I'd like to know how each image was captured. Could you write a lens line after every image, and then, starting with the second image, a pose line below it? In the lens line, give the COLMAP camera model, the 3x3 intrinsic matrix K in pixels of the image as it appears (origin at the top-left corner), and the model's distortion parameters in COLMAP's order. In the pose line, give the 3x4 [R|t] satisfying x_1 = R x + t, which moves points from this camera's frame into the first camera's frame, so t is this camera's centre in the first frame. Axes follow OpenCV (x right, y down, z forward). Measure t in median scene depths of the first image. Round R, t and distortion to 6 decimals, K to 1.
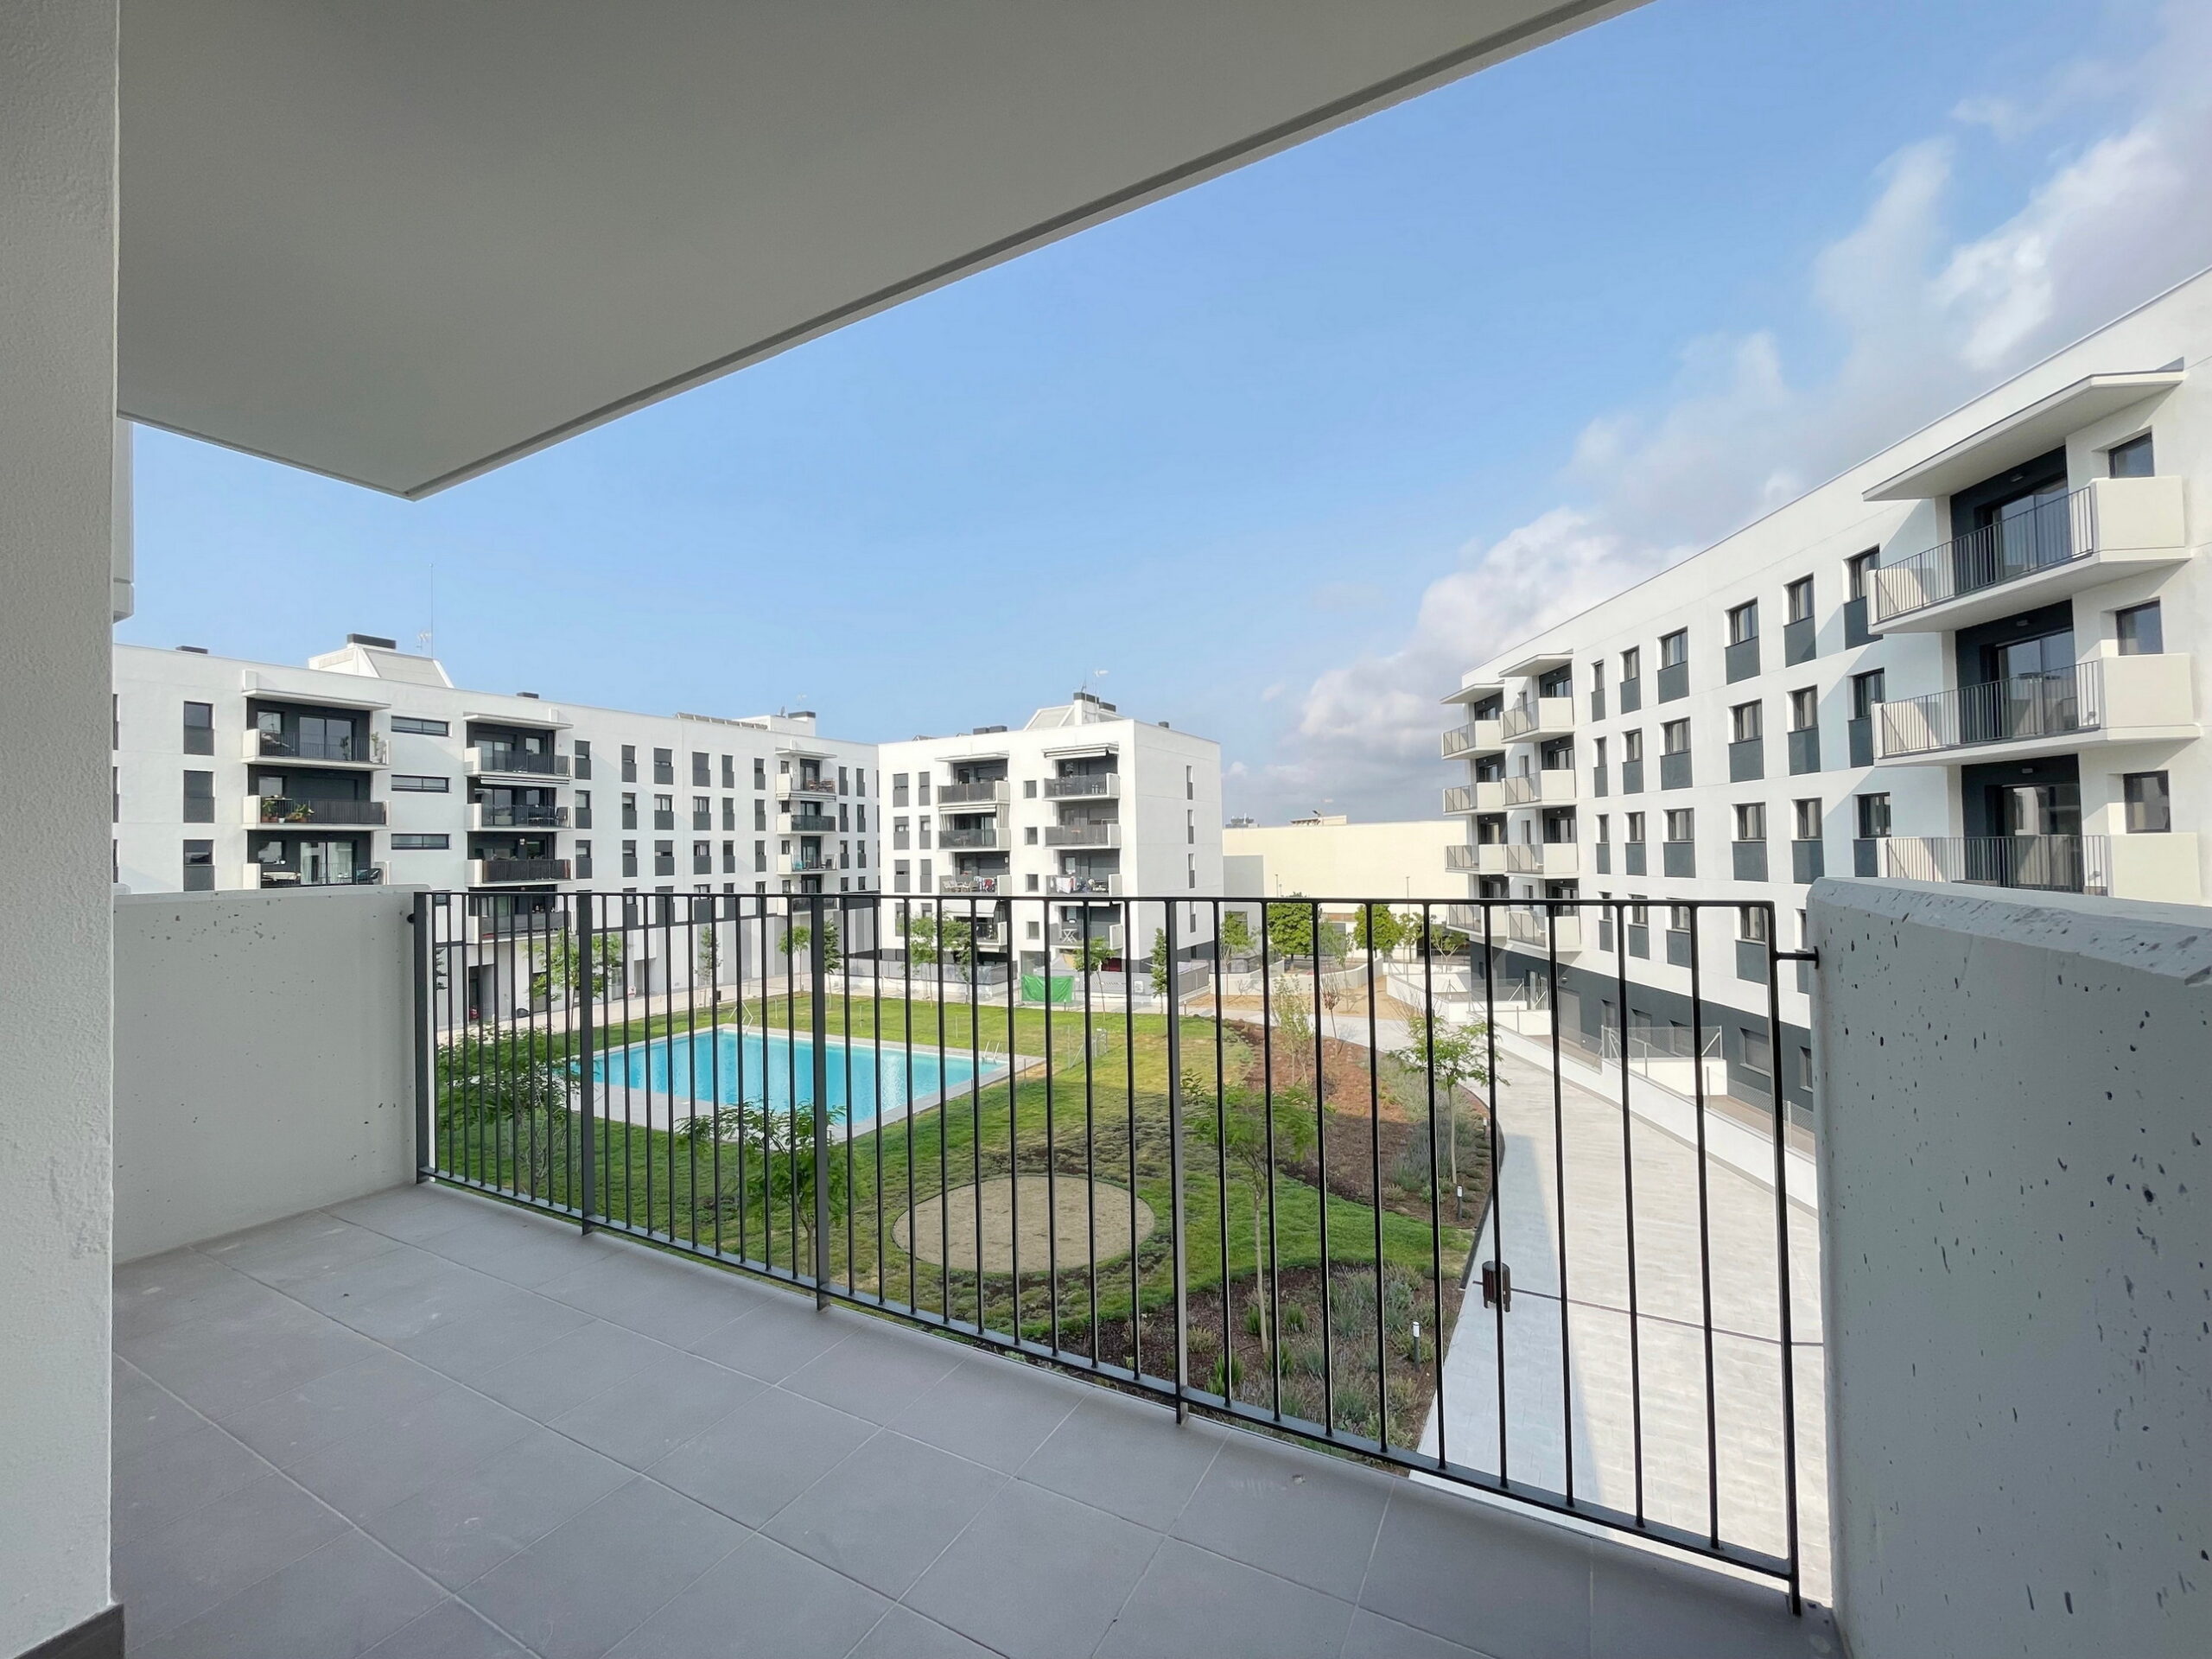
lens RADIAL K [[888.9, 0, 1106.1], [0, 888.9, 831.1], [0, 0, 1]] dist [-0.001520, -0.000068]
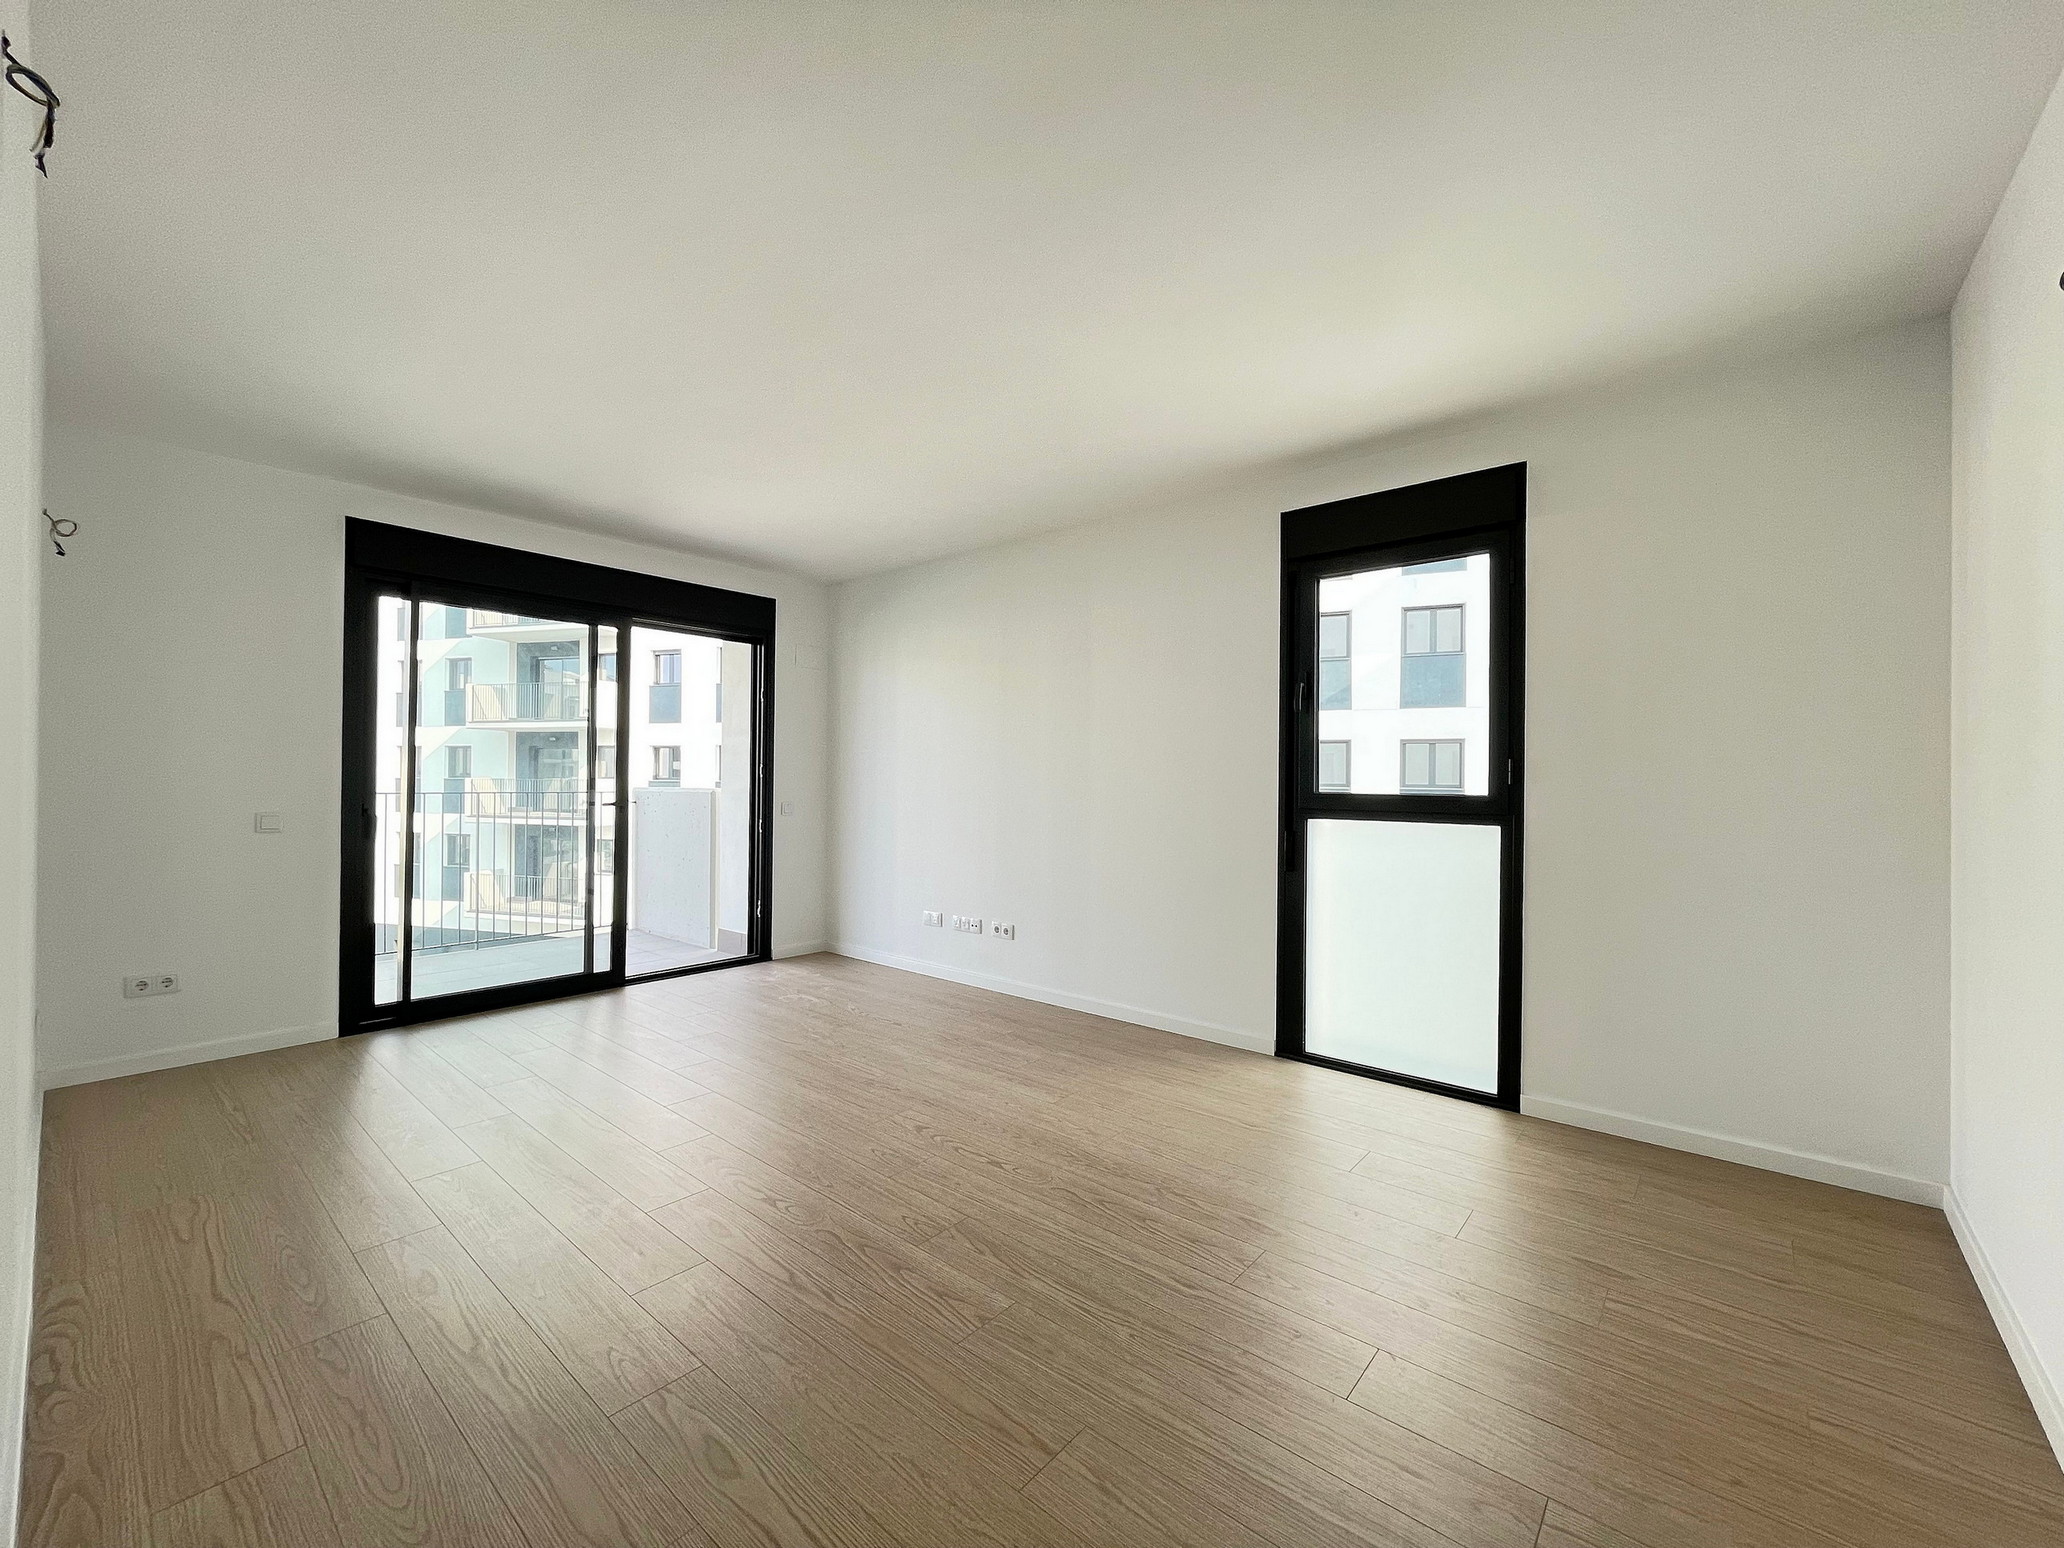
lens RADIAL K [[829.5, 0, 1037.6], [0, 829.5, 778.2], [0, 0, 1]] dist [-0.001520, -0.000068]
pose [[0.224975, 0.034164, 0.973765, -0.237998], [-0.037333, 0.998953, -0.026422, 0.011165], [-0.973649, -0.030409, 0.226015, -0.215896]]
